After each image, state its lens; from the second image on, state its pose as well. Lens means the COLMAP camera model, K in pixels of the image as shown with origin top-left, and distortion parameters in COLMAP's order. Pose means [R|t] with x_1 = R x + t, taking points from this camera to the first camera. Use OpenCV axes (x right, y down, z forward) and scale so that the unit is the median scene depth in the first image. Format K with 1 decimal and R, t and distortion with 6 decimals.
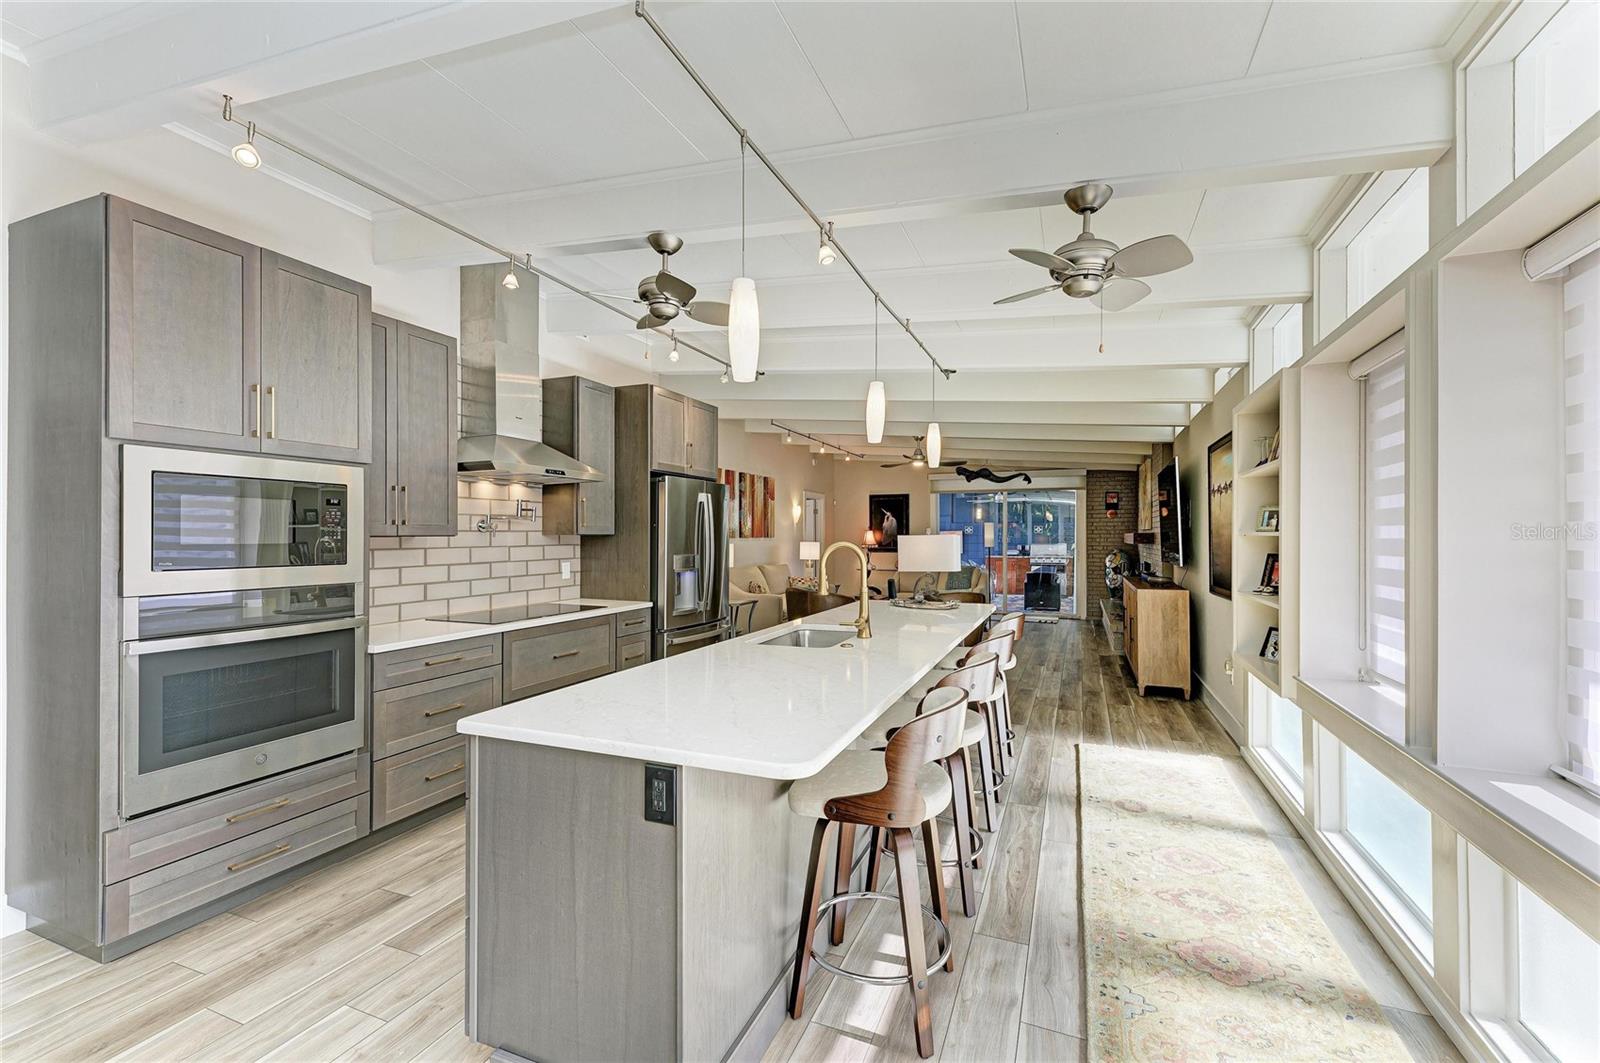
lens RADIAL K [[669.7, 0, 798.8], [0, 669.7, 534.1], [0, 0, 1]] dist [0.014526, -0.002539]
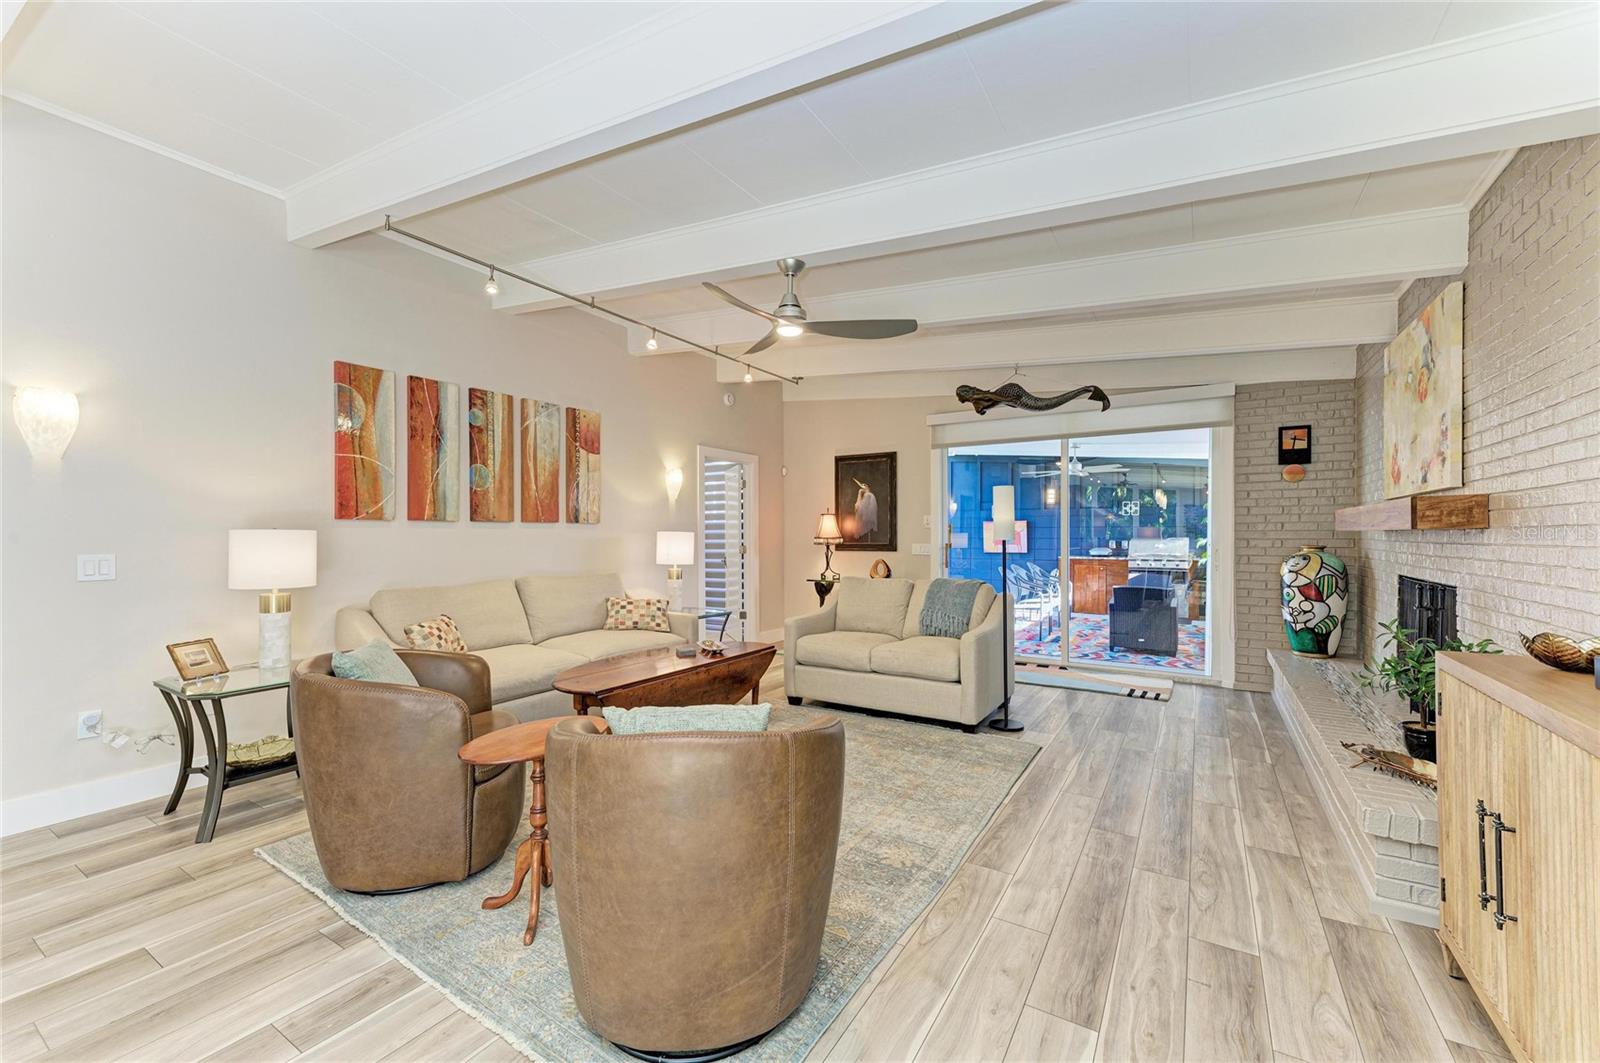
lens RADIAL K [[615.1, 0, 803.7], [0, 615.1, 535.1], [0, 0, 1]] dist [0.001524, -0.001854]
pose [[0.984324, -0.001383, -0.176362, 0.434673], [0.001732, 0.999997, 0.001821, 0.028844], [0.176359, -0.002098, 0.984324, 1.102885]]
